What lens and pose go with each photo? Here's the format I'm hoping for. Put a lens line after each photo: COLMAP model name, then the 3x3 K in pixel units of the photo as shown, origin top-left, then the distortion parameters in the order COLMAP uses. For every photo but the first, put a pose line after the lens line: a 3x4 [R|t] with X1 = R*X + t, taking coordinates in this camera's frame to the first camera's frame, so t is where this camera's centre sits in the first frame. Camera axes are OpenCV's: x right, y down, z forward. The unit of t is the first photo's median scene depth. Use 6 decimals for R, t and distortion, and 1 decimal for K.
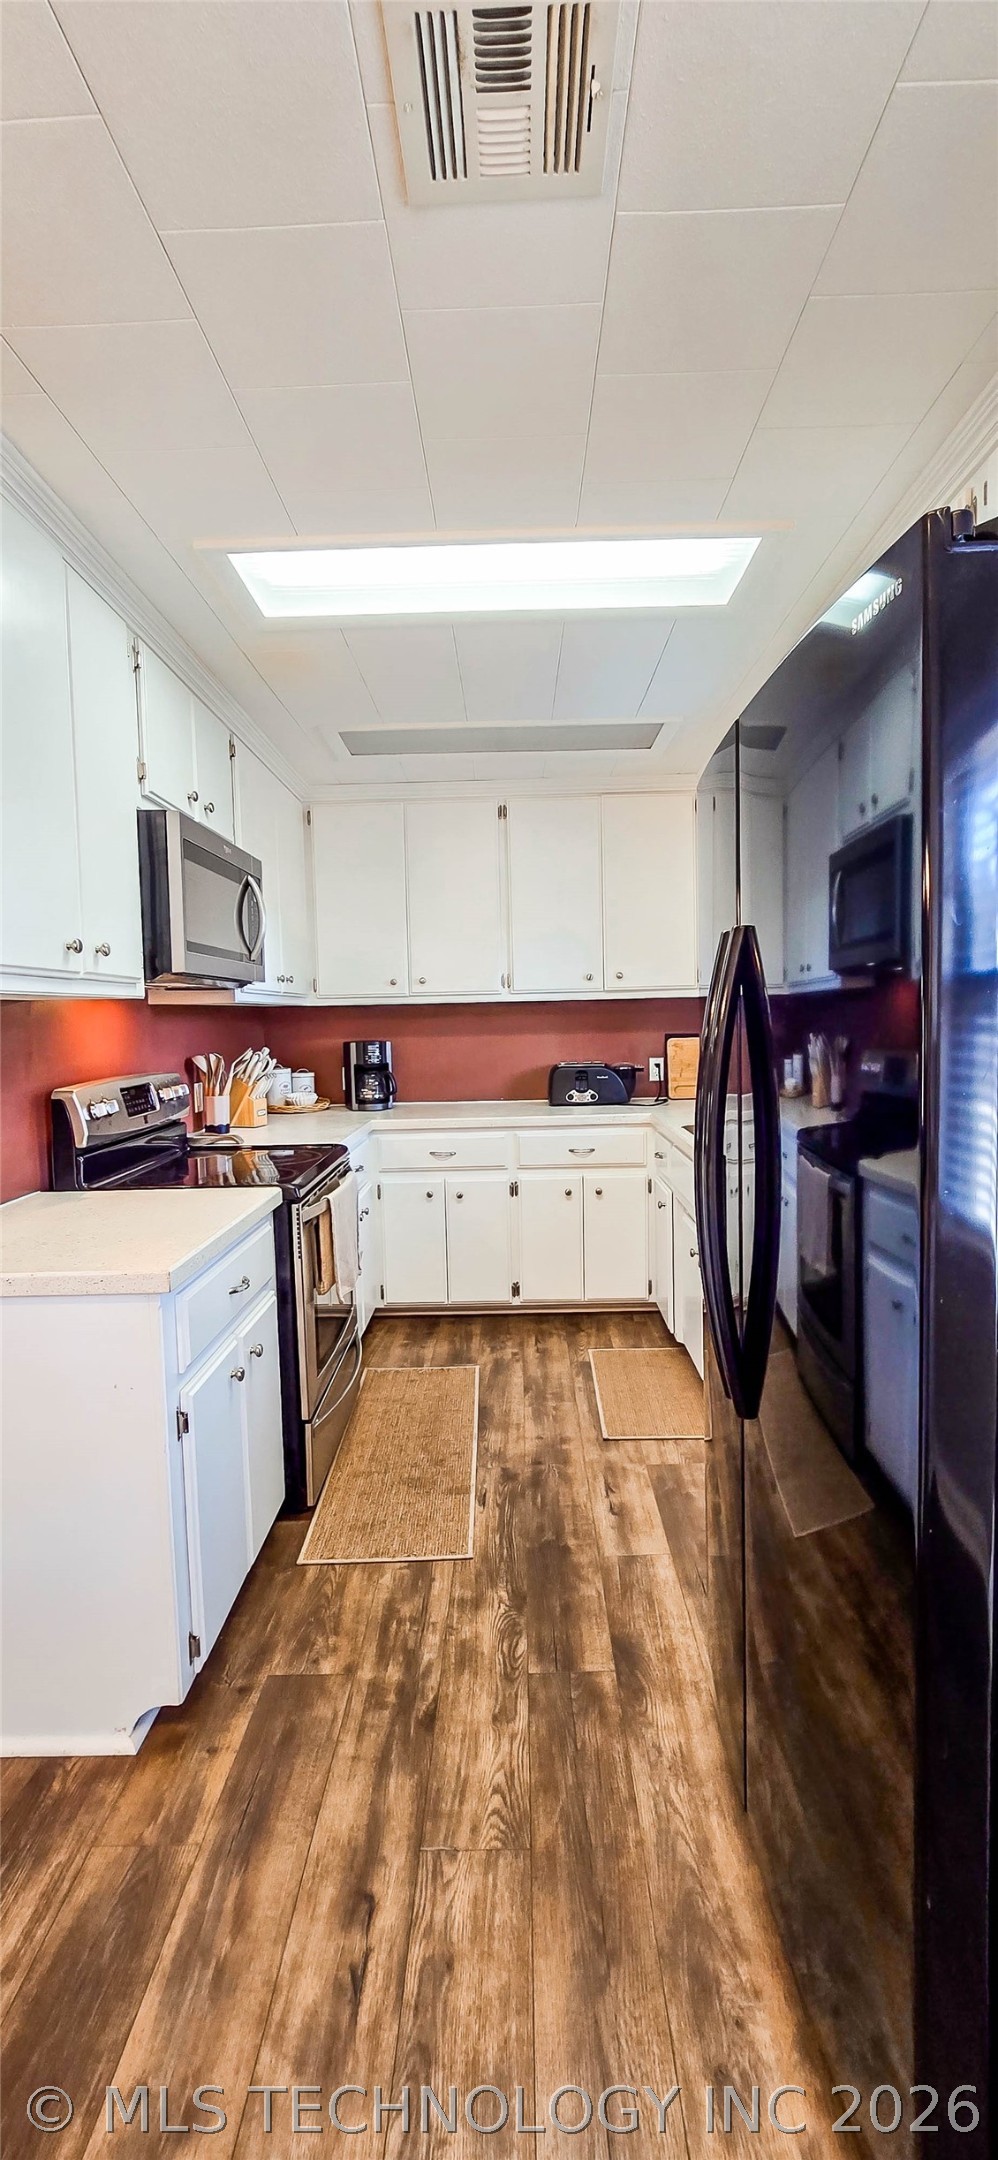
lens RADIAL K [[889.1, 0, 520.7], [0, 889.1, 1085.5], [0, 0, 1]] dist [-0.002808, 0.001465]
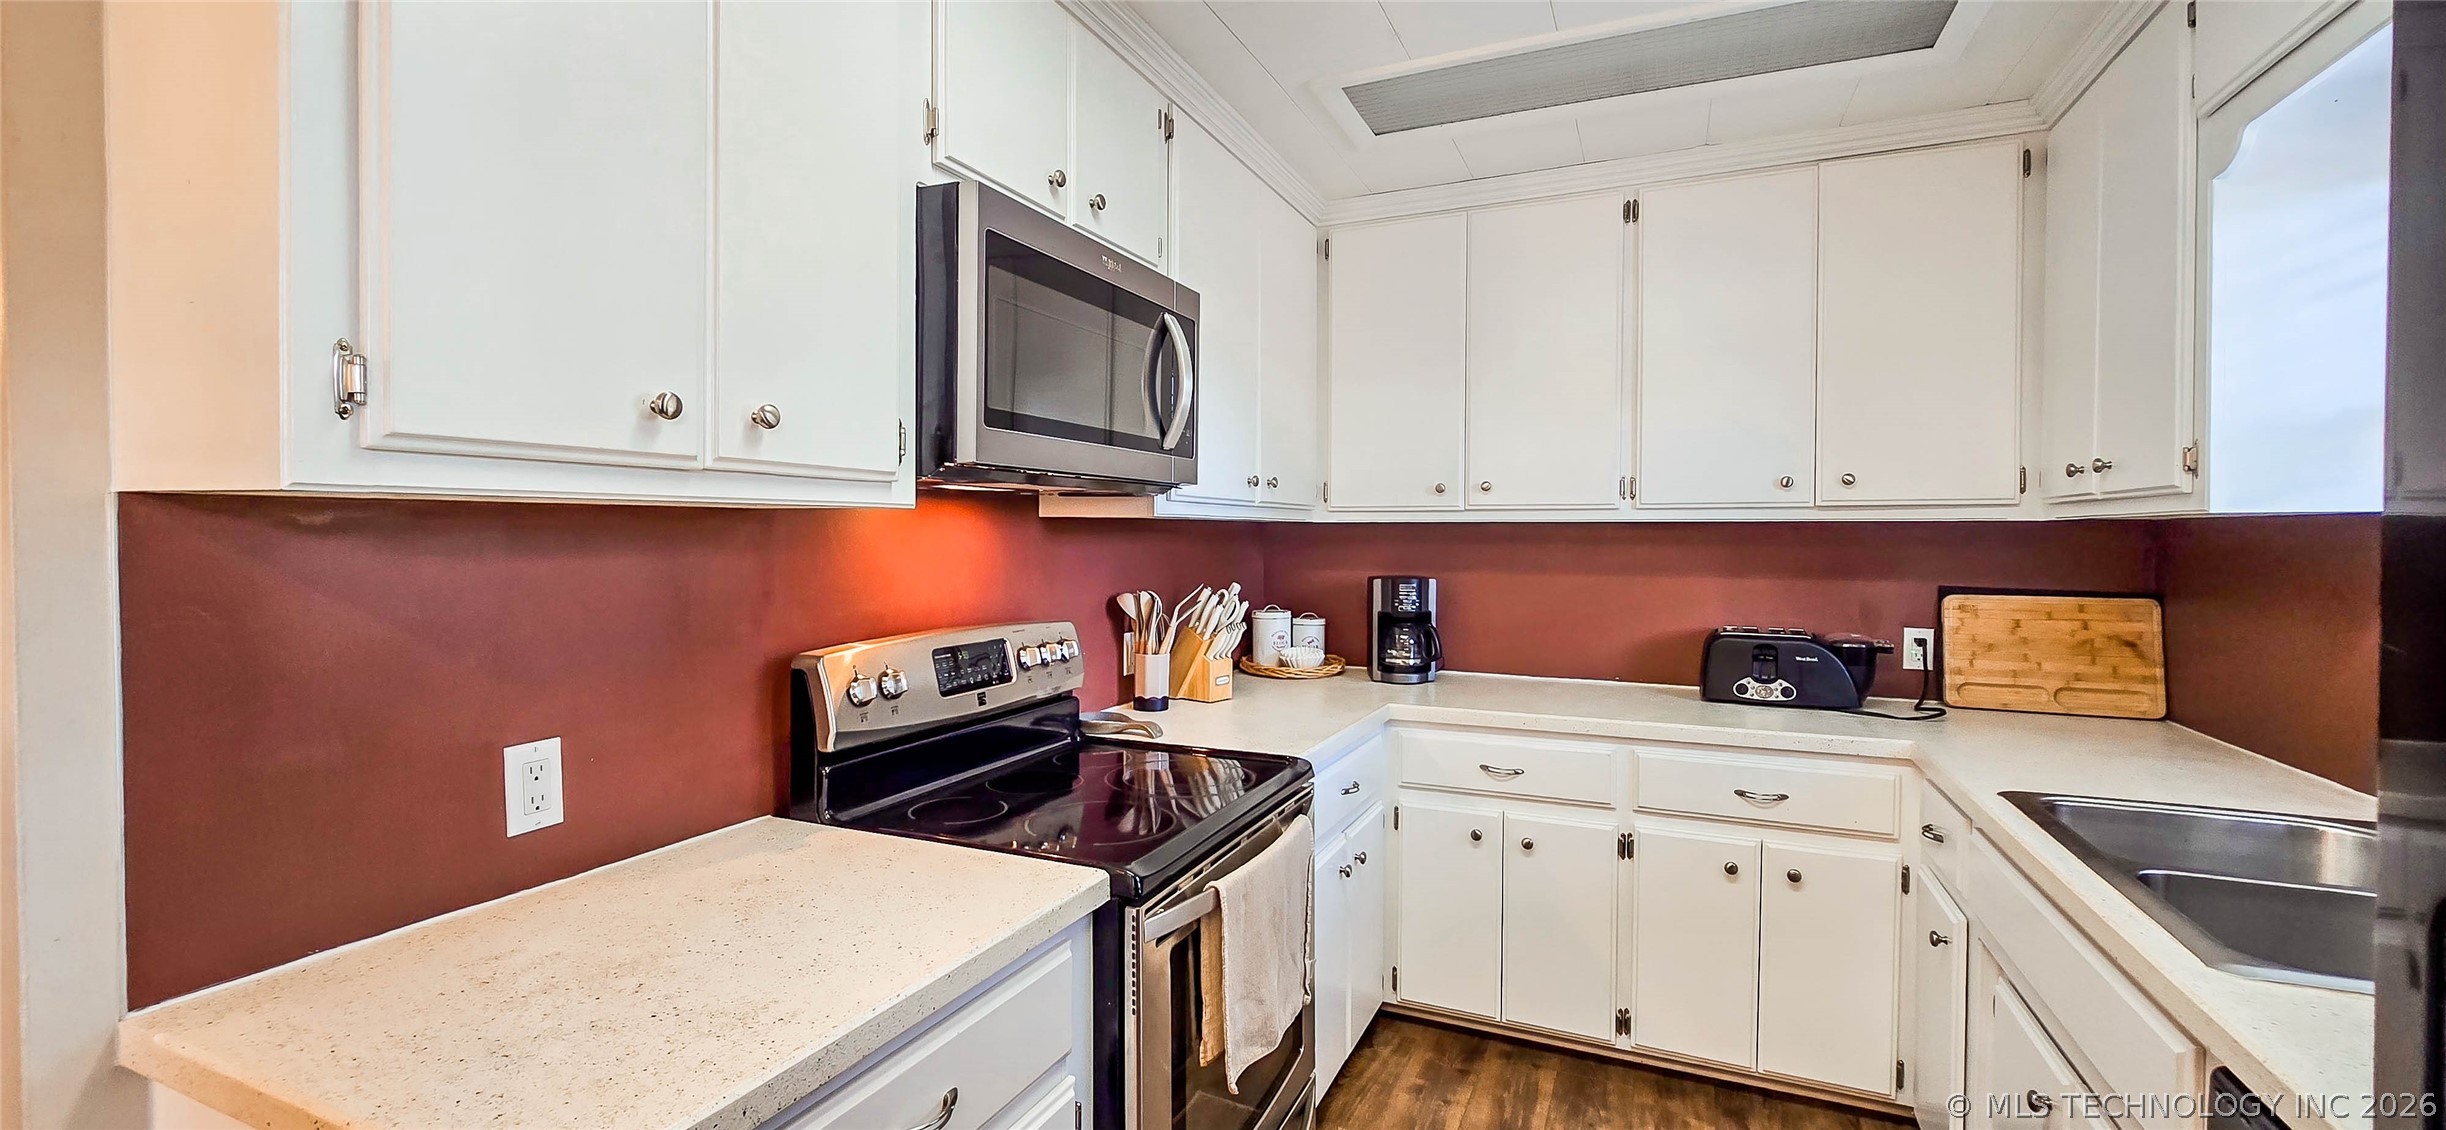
lens RADIAL K [[1006.8, 0, 1229.1], [0, 1006.8, 554.5], [0, 0, 1]] dist [-0.002808, 0.001465]
pose [[0.911086, 0.032078, -0.410966, 0.020522], [-0.054641, 0.997568, -0.043270, -0.030644], [0.408579, 0.061878, 0.910623, 0.295837]]
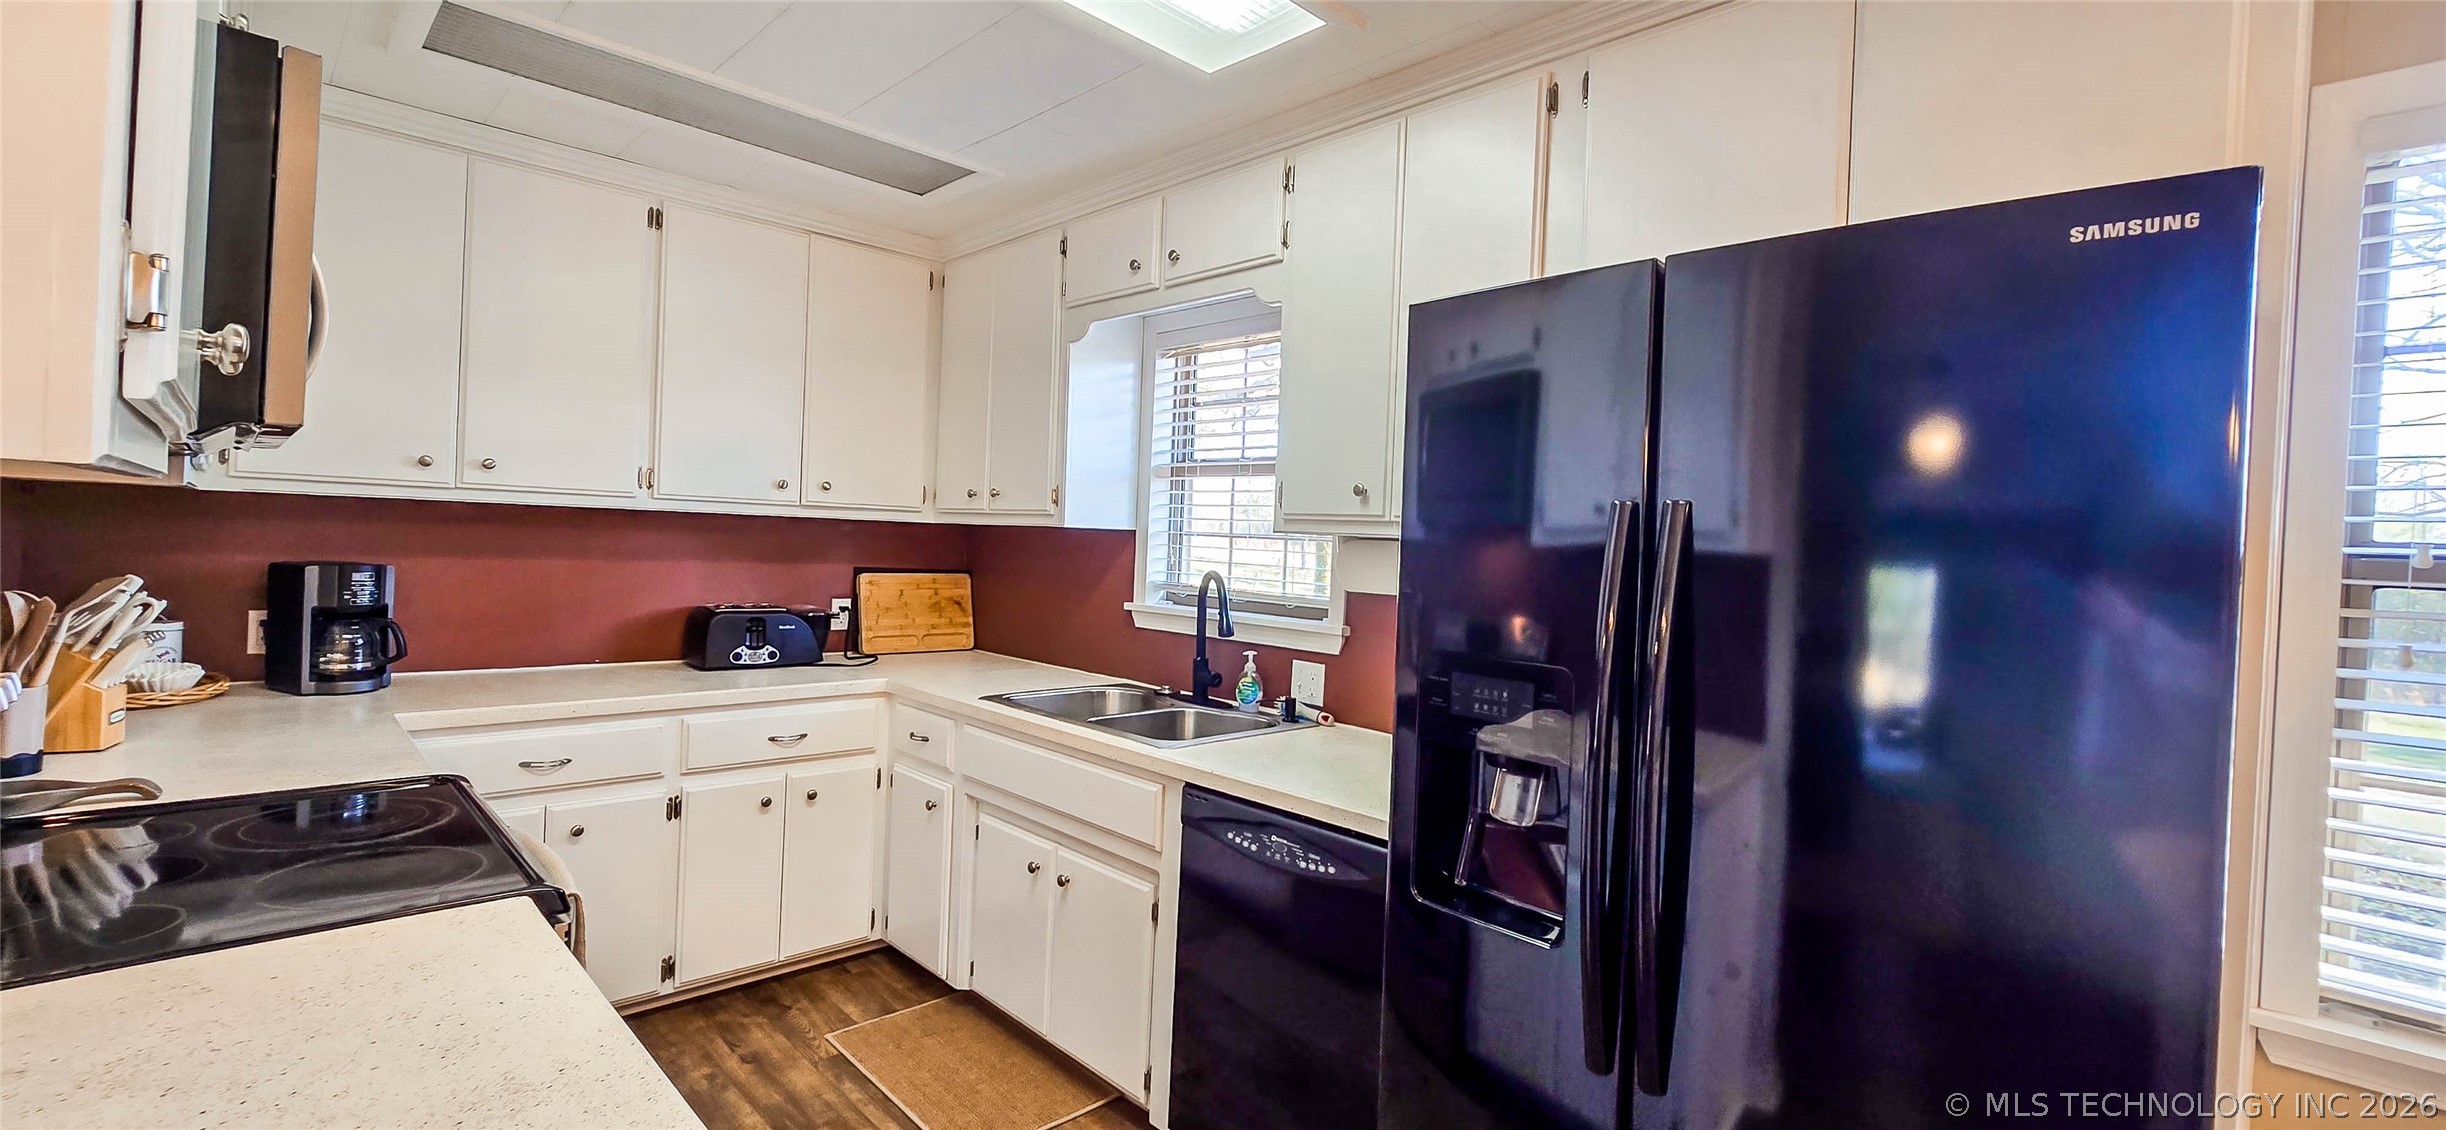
lens RADIAL K [[1006.8, 0, 1226.0], [0, 1006.8, 555.1], [0, 0, 1]] dist [-0.002808, 0.001465]
pose [[0.712311, 0.040849, 0.700674, -0.243044], [-0.000815, 0.998352, -0.057375, -0.022885], [-0.701863, 0.040298, 0.711171, 0.212685]]
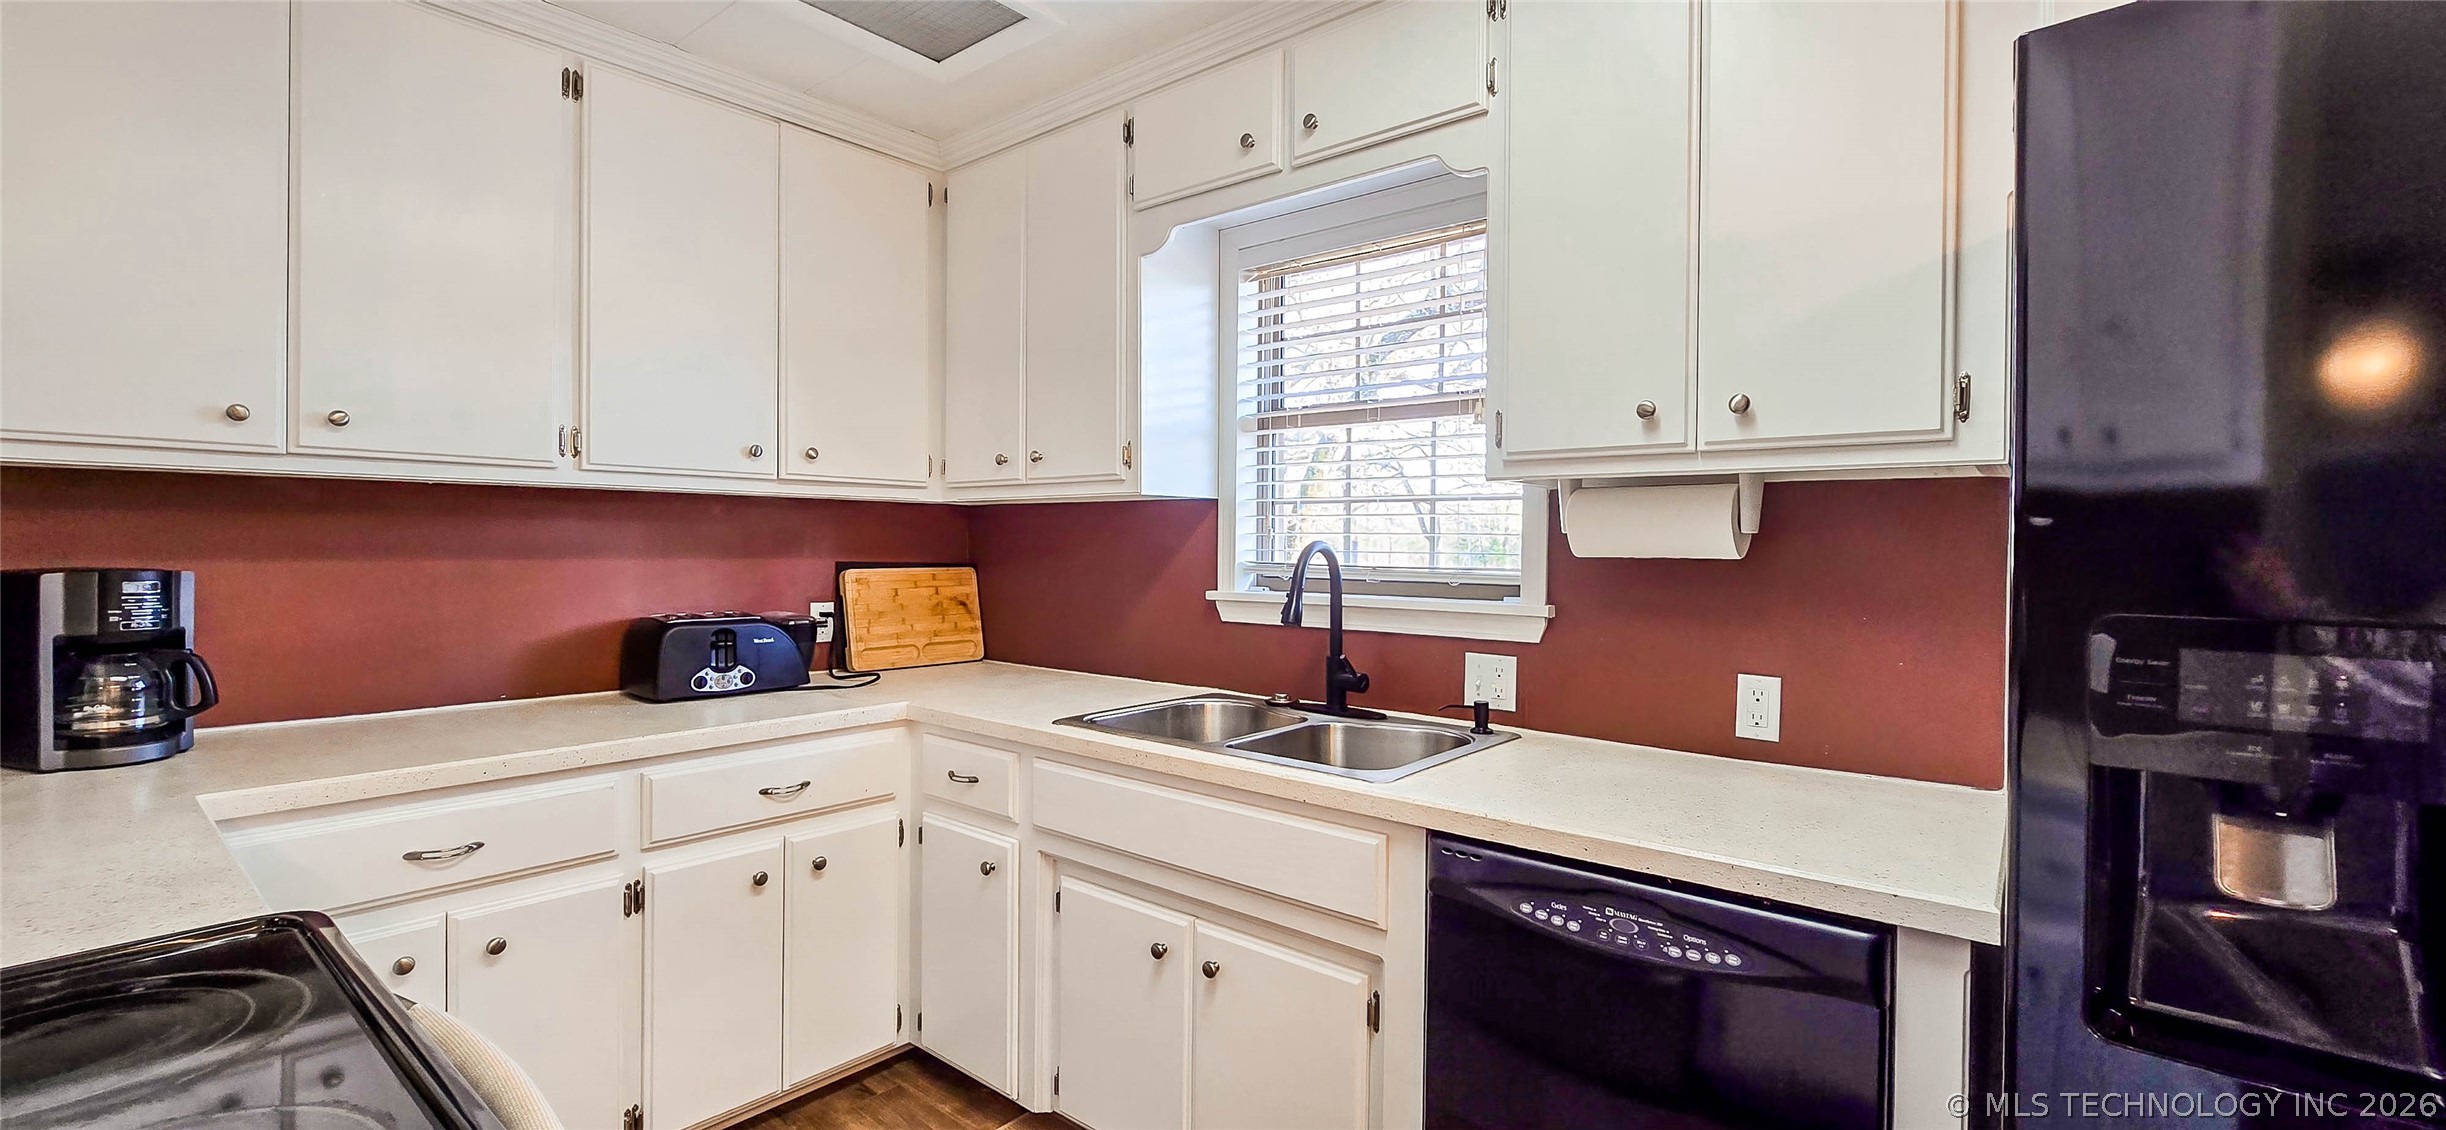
lens RADIAL K [[1006.8, 0, 1219.1], [0, 1006.8, 553.1], [0, 0, 1]] dist [-0.002808, 0.001465]
pose [[0.643959, 0.019206, 0.764818, -0.215676], [0.039494, 0.997517, -0.058303, -0.017045], [-0.764040, 0.067750, 0.641602, 0.444766]]
